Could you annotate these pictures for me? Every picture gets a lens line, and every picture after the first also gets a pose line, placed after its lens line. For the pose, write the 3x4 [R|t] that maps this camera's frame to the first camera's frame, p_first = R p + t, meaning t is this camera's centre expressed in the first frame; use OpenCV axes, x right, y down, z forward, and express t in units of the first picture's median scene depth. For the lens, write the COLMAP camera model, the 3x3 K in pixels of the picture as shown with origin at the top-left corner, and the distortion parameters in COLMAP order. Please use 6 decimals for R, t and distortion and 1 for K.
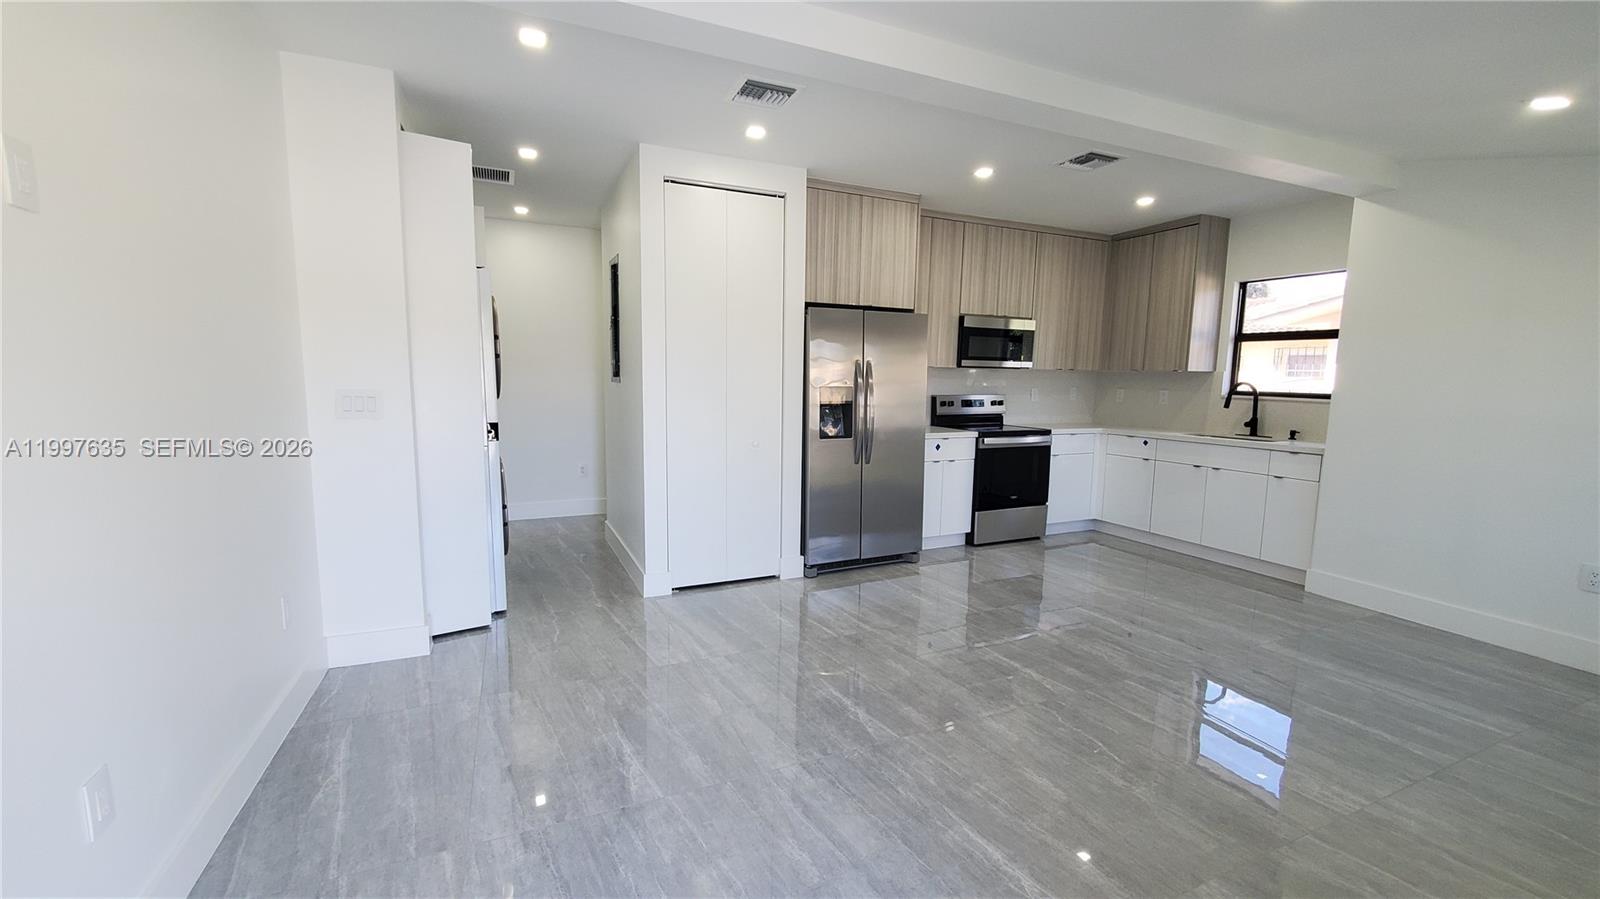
lens RADIAL K [[647.5, 0, 800.0], [0, 647.5, 449.5], [0, 0, 1]] dist [0.000652, -0.000280]
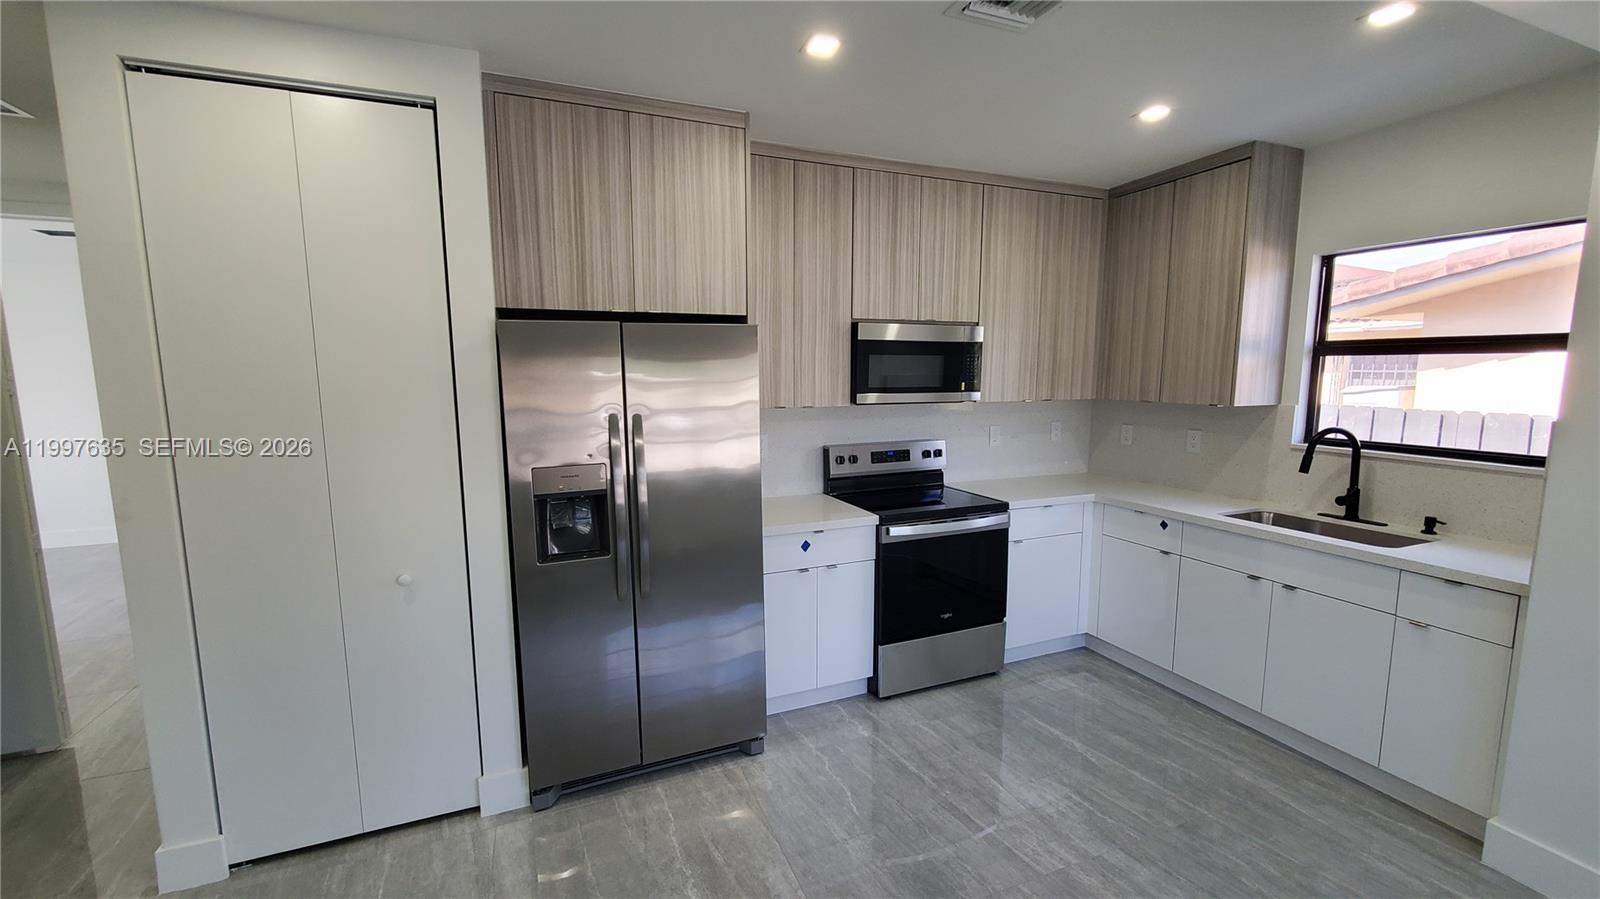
lens RADIAL K [[645.1, 0, 803.2], [0, 645.1, 449.0], [0, 0, 1]] dist [-0.002269, -0.000104]
pose [[0.999188, -0.014081, -0.037756, 0.222721], [0.014258, 0.999889, 0.004424, -0.090256], [0.037690, -0.004958, 0.999277, 0.389529]]
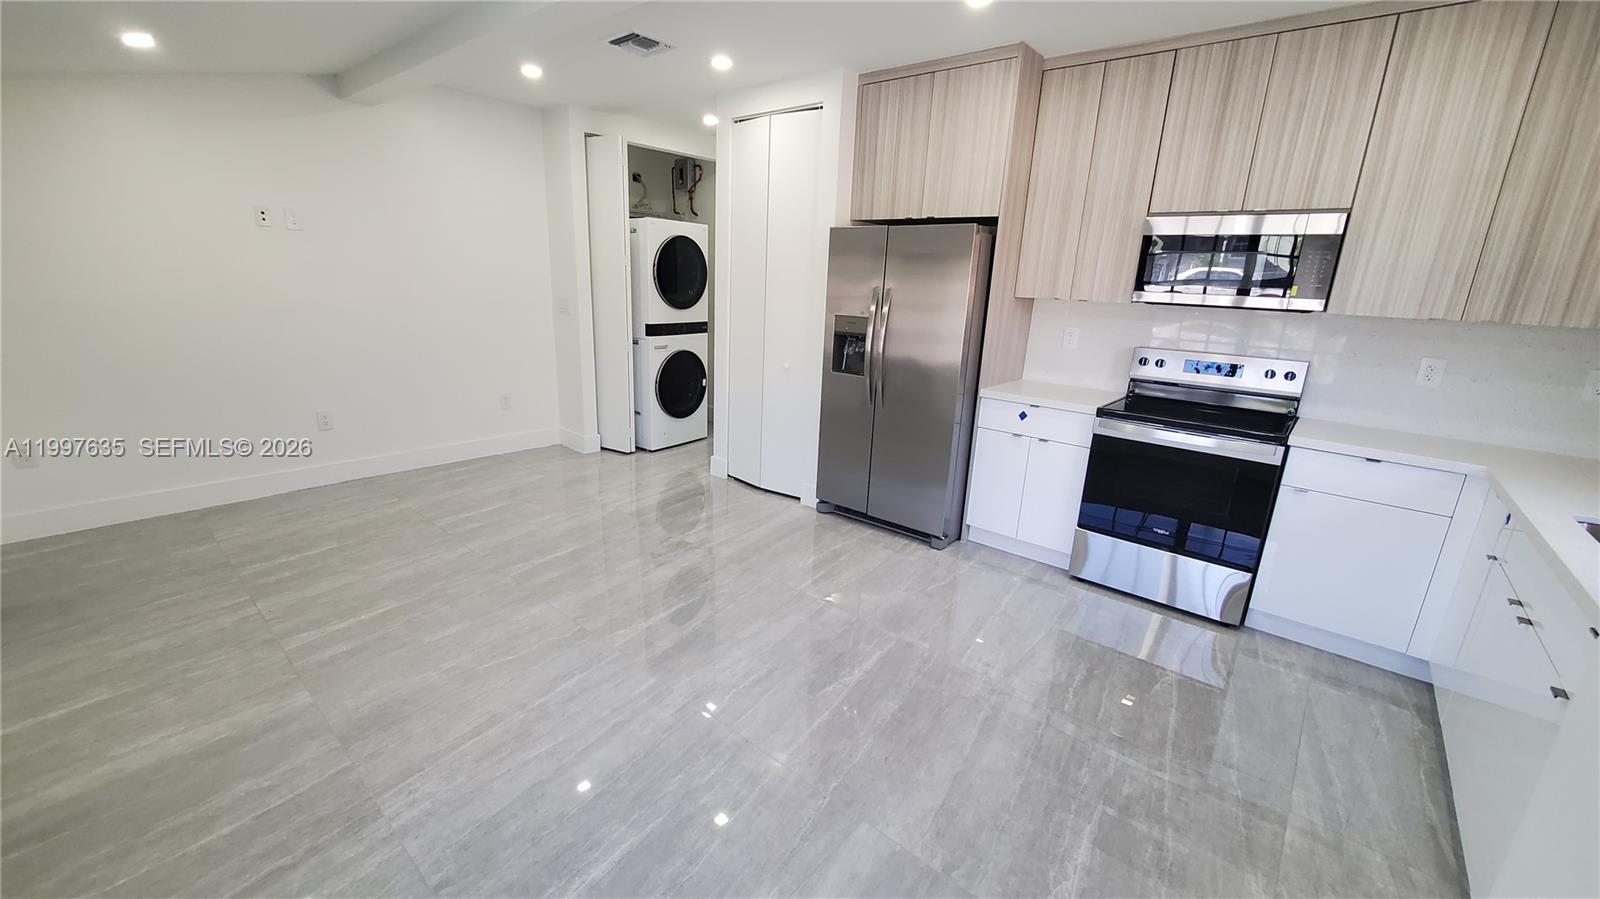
lens RADIAL K [[650.0, 0, 768.2], [0, 650.0, 453.2], [0, 0, 1]] dist [0.000243, -0.005132]
pose [[0.395674, 0.248954, -0.884005, 0.702203], [-0.134062, 0.967904, 0.212577, -0.073808], [0.908554, 0.034400, 0.416349, 0.432740]]
